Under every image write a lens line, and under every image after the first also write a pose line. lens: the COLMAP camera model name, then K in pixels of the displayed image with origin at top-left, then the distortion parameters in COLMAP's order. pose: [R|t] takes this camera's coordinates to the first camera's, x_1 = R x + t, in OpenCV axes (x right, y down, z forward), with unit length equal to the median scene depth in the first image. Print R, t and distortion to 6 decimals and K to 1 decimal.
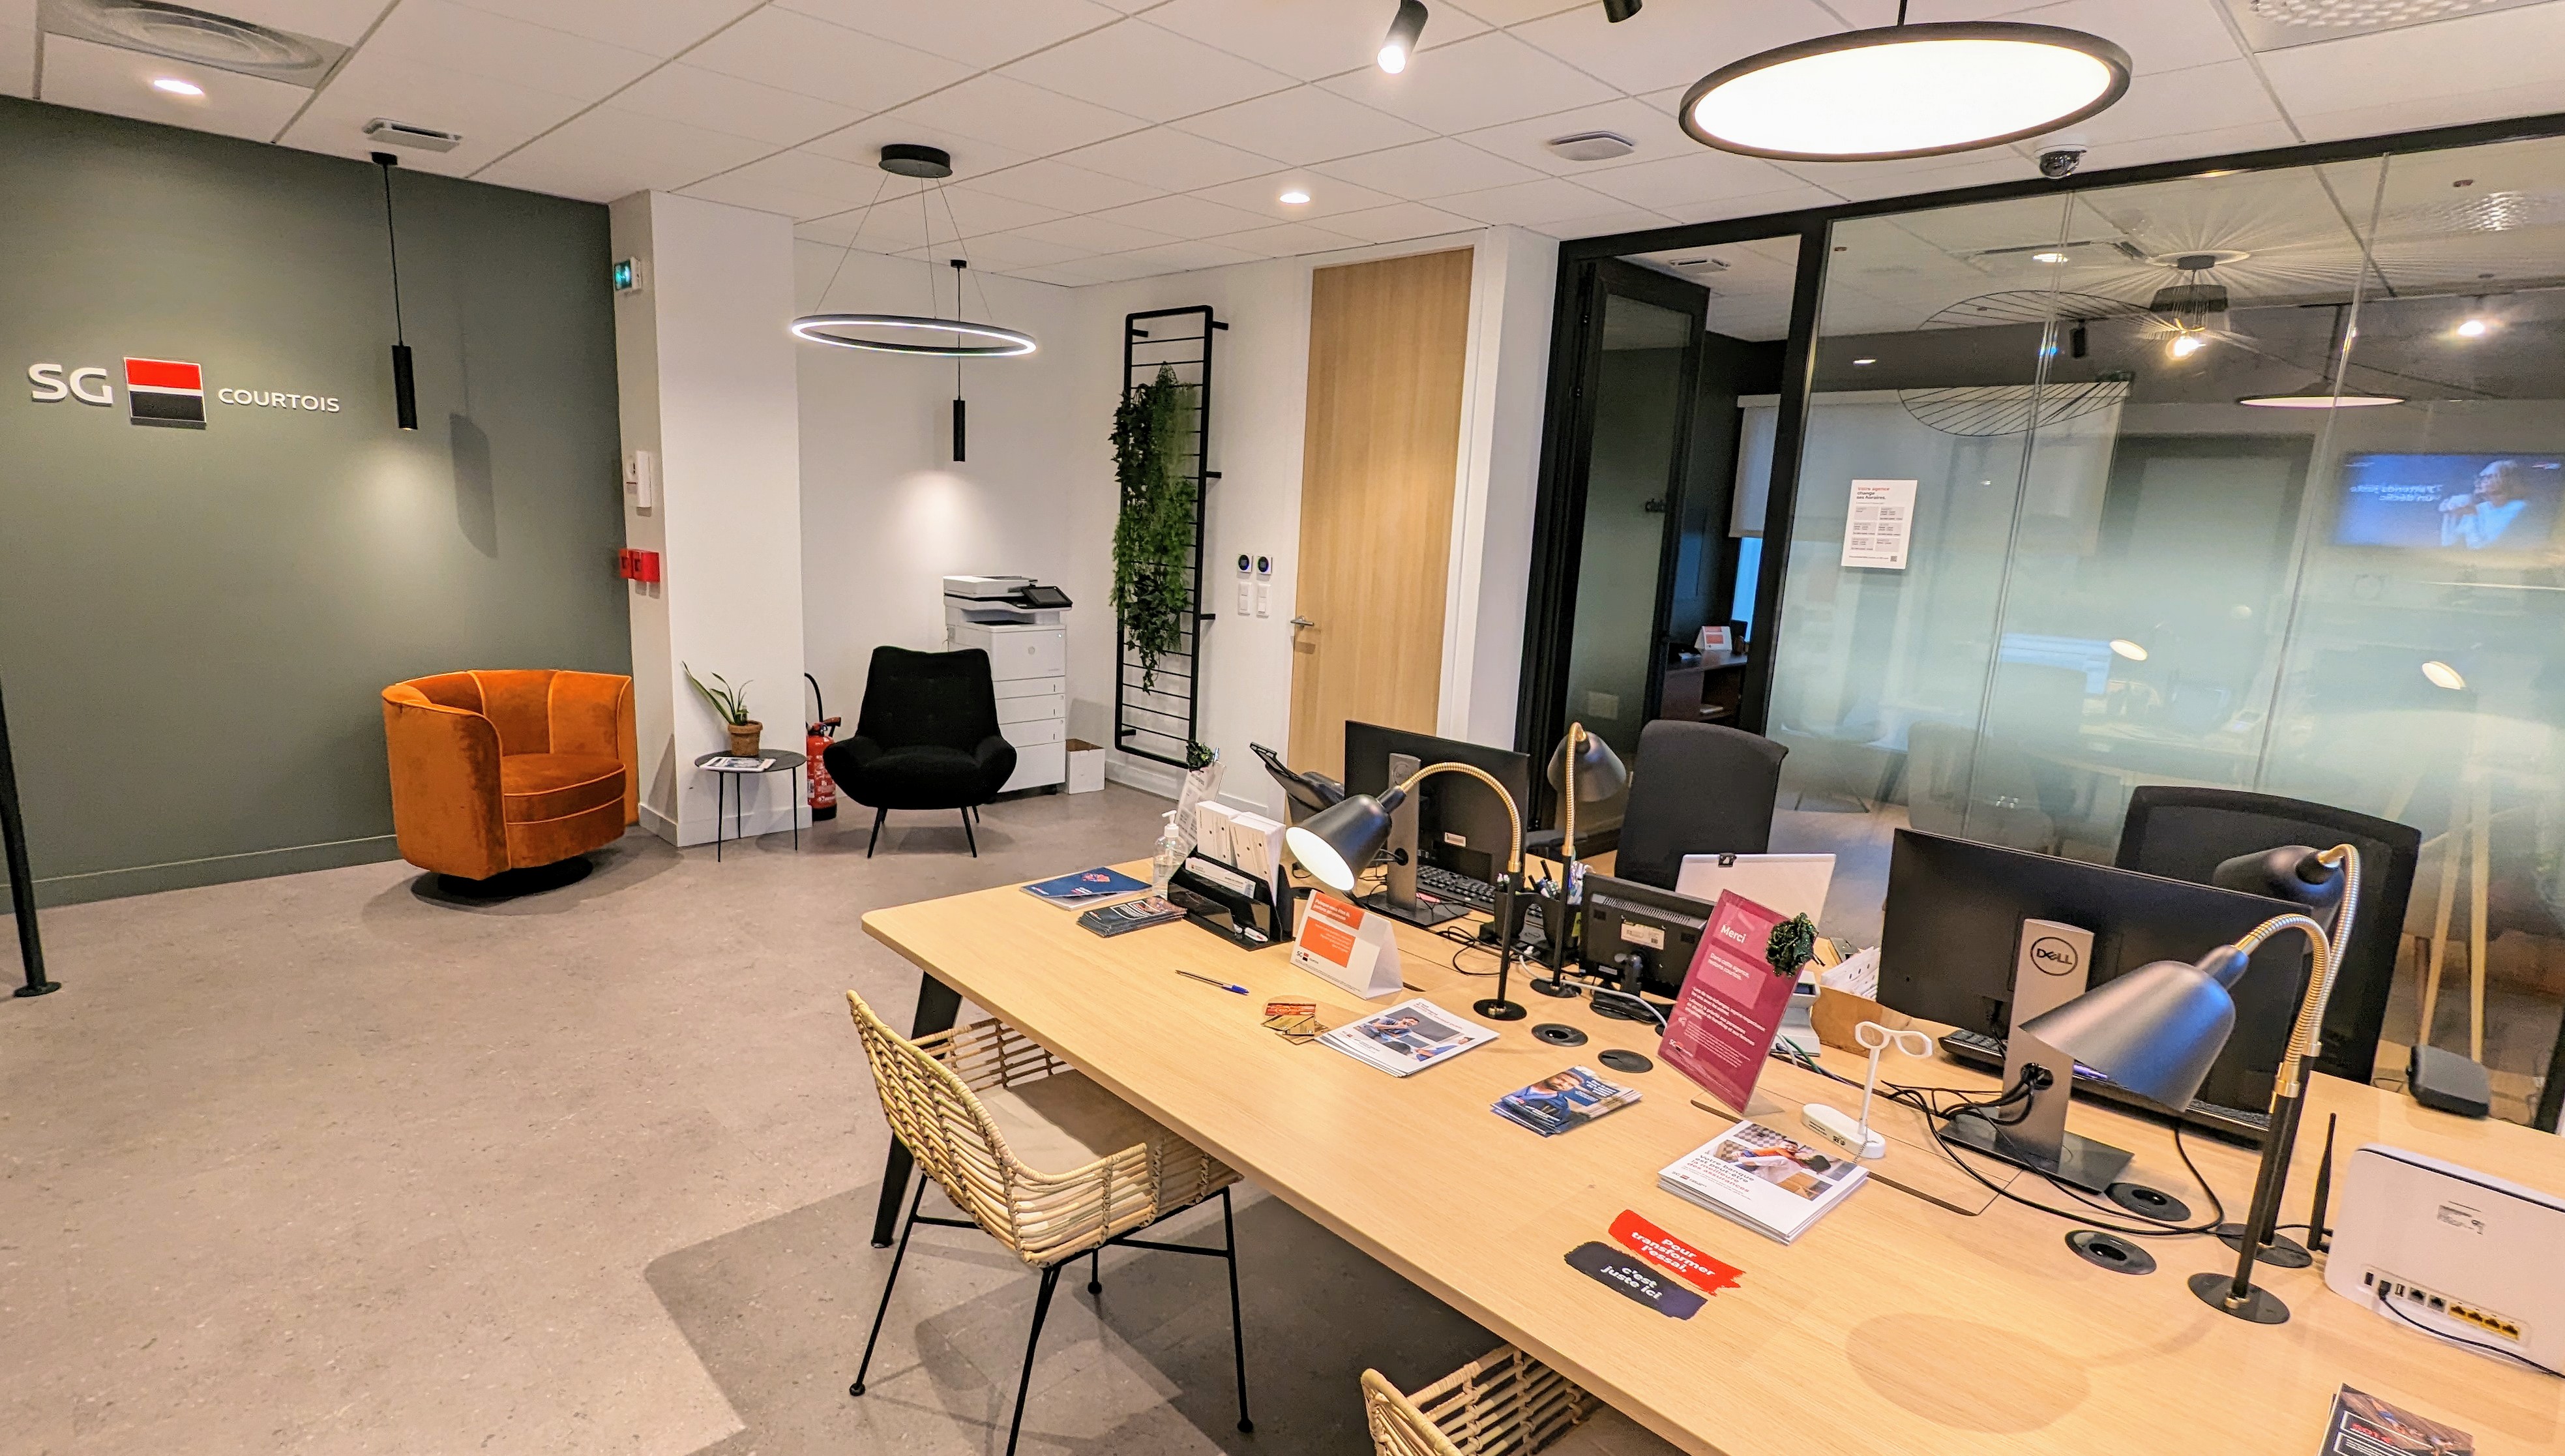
lens RADIAL K [[1279.8, 0, 1282.5], [0, 1279.8, 728.0], [0, 0, 1]] dist [-0.002675, -0.000811]
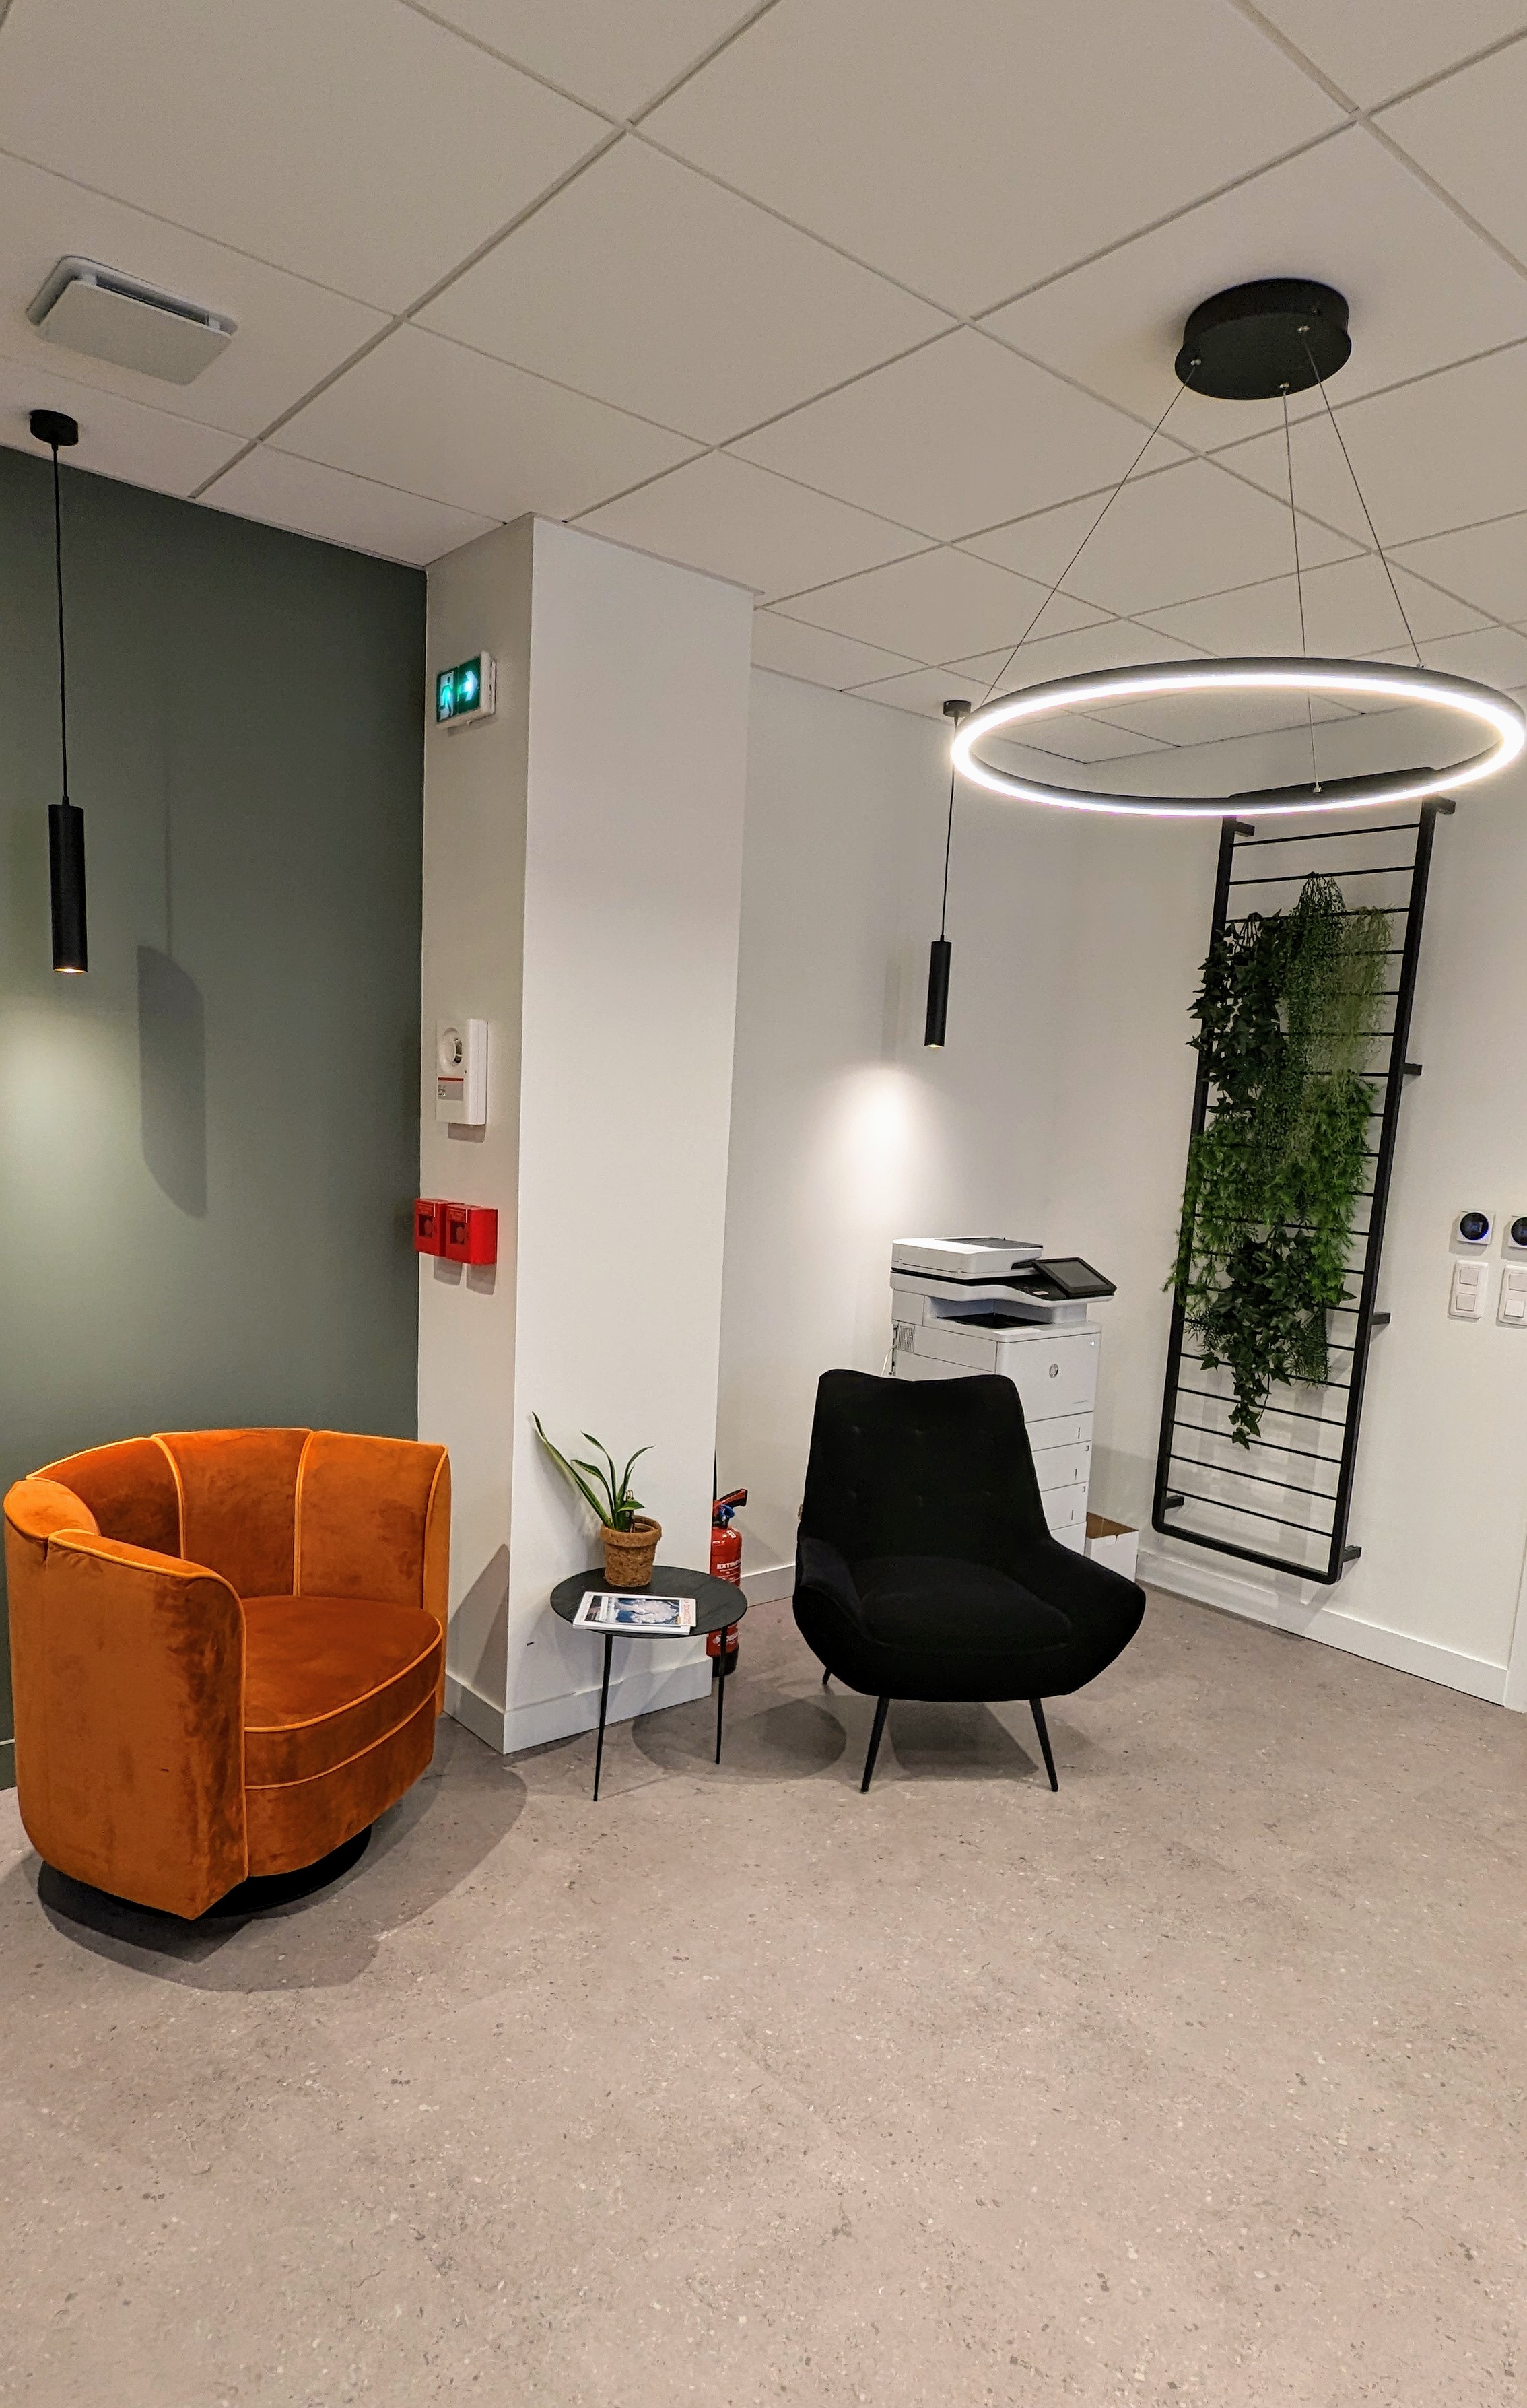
lens RADIAL K [[1386.2, 0, 767.1], [0, 1386.2, 1294.2], [0, 0, 1]] dist [-0.001665, -0.000799]
pose [[0.997219, 0.014976, -0.073001, -0.297843], [-0.017868, 0.999075, -0.039117, -0.072669], [0.072348, 0.040312, 0.996564, 0.388427]]
